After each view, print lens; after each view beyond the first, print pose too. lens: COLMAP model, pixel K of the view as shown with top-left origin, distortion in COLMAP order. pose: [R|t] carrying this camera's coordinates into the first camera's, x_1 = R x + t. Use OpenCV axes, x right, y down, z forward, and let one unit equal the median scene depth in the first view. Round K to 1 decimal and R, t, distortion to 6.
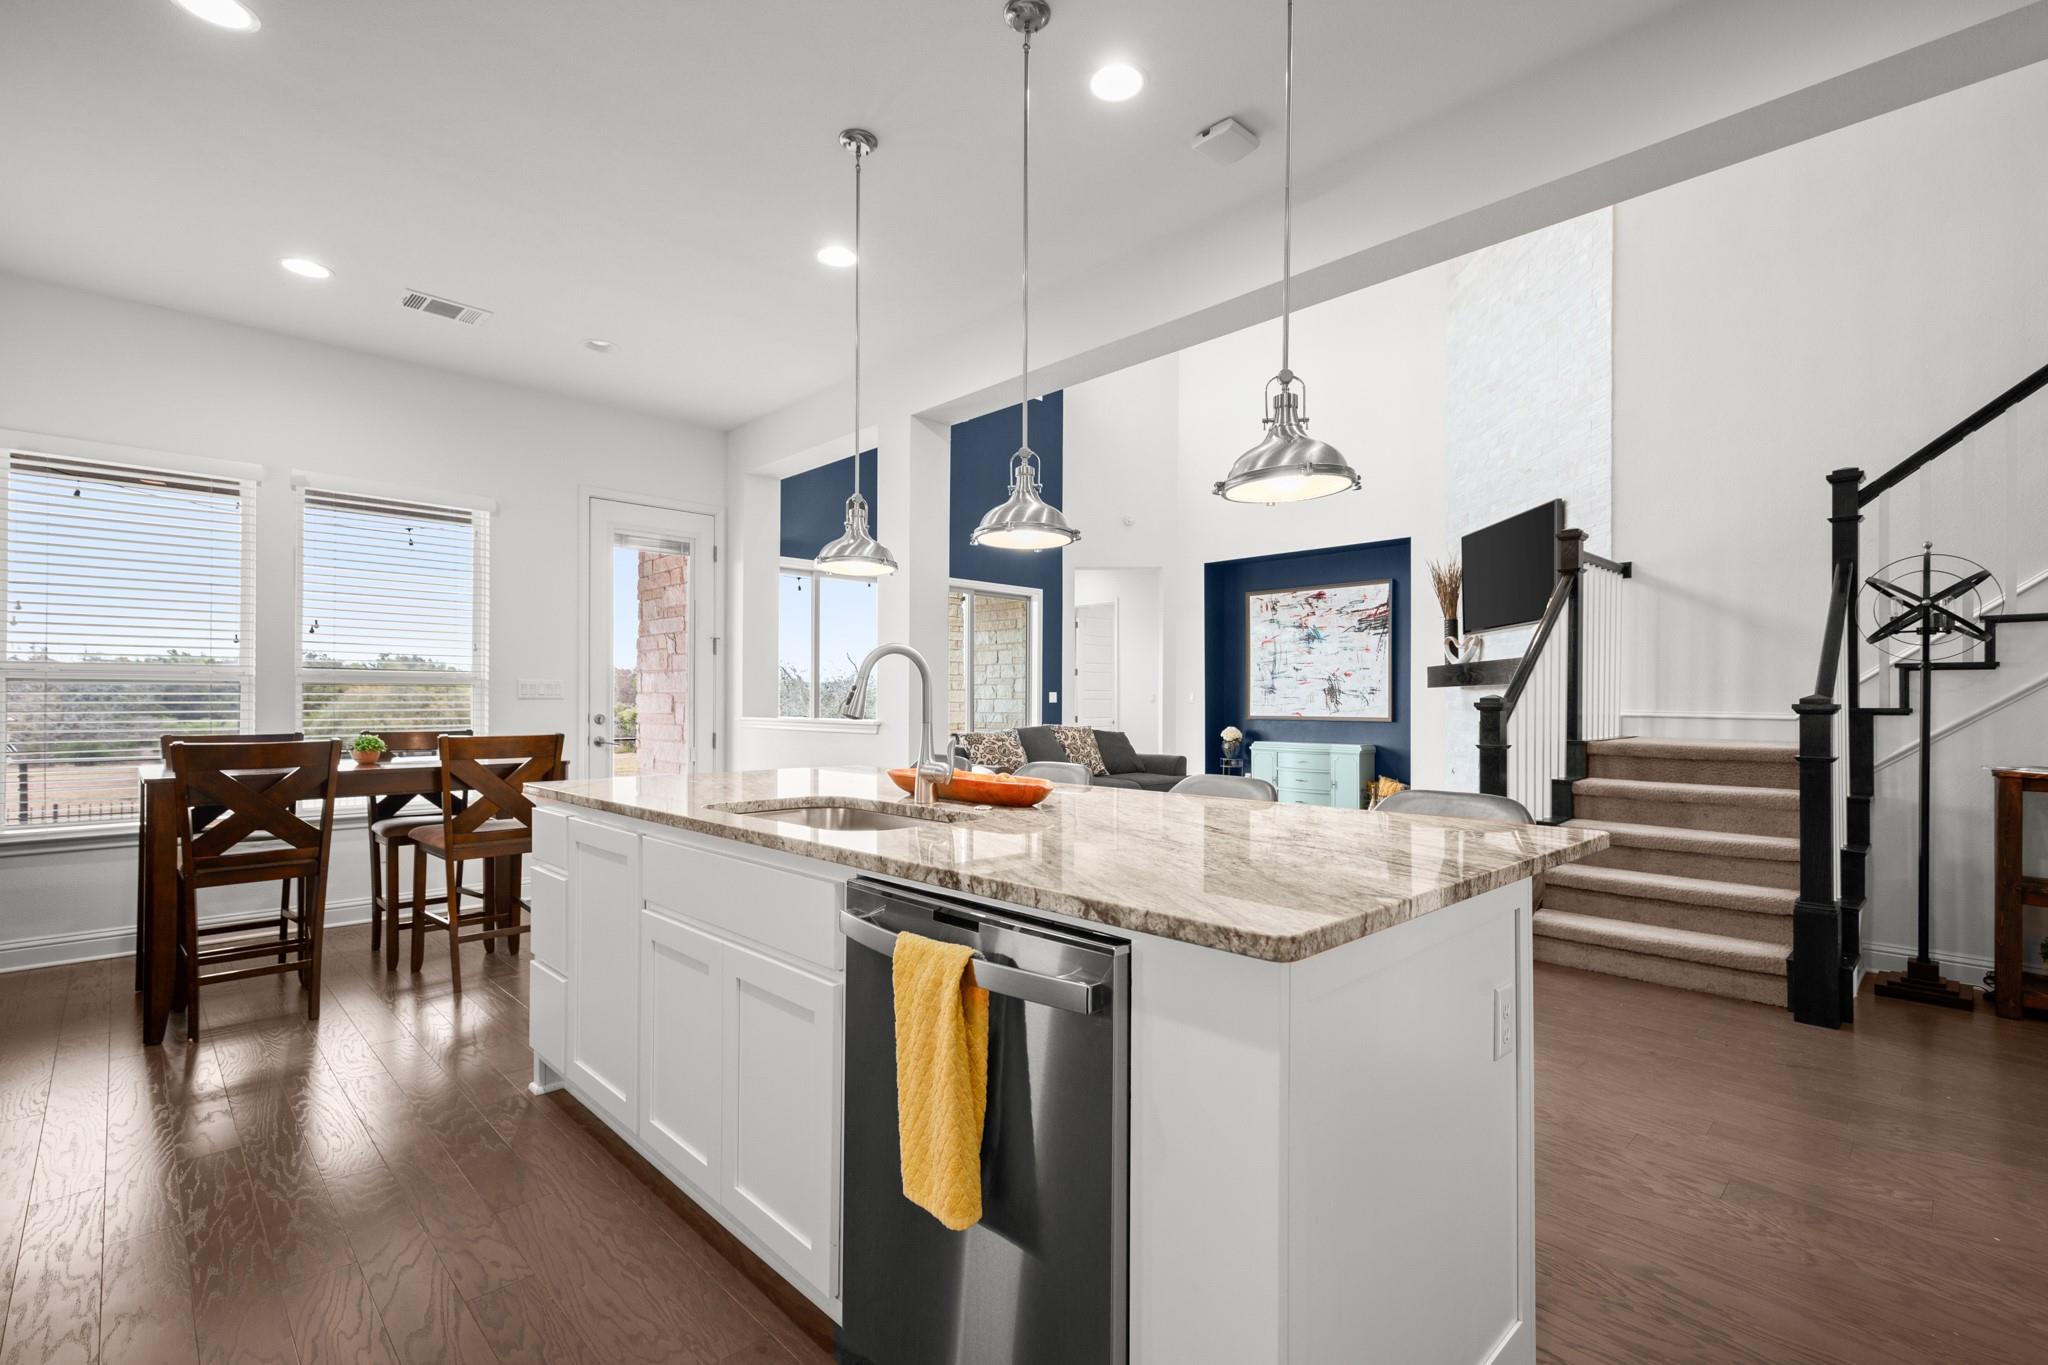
lens RADIAL K [[930.8, 0, 1031.1], [0, 930.8, 696.7], [0, 0, 1]] dist [0.014362, -0.001080]
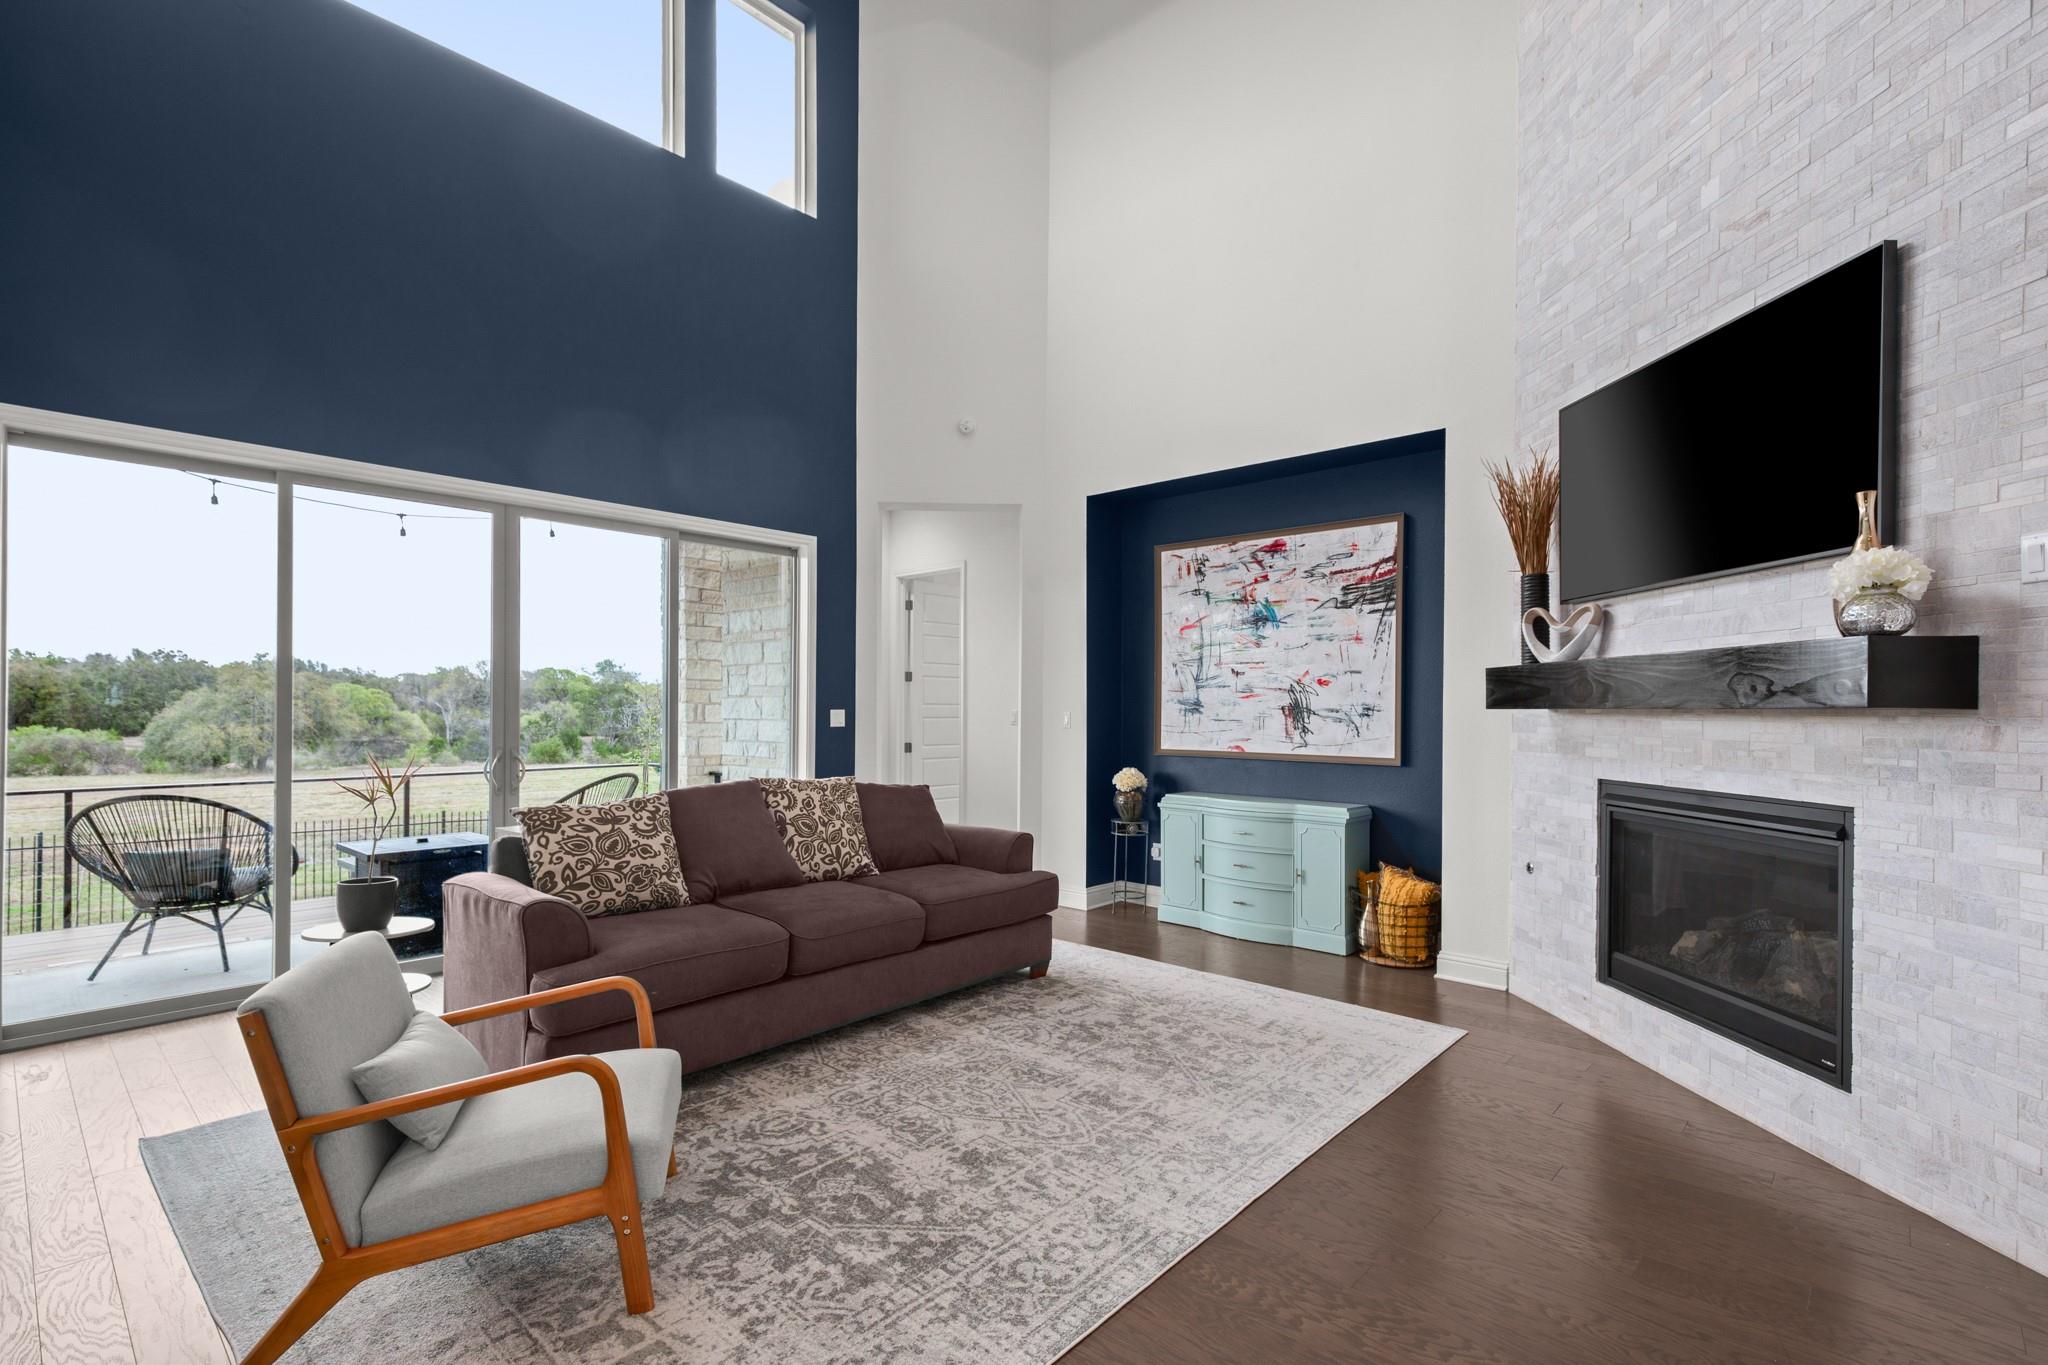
lens RADIAL K [[930.8, 0, 1027.0], [0, 930.8, 712.9], [0, 0, 1]] dist [0.014362, -0.001080]
pose [[0.998551, 0.002025, 0.053769, 0.123691], [-0.002638, 0.999932, 0.011323, -0.010715], [-0.053742, -0.011449, 0.998489, 0.427967]]
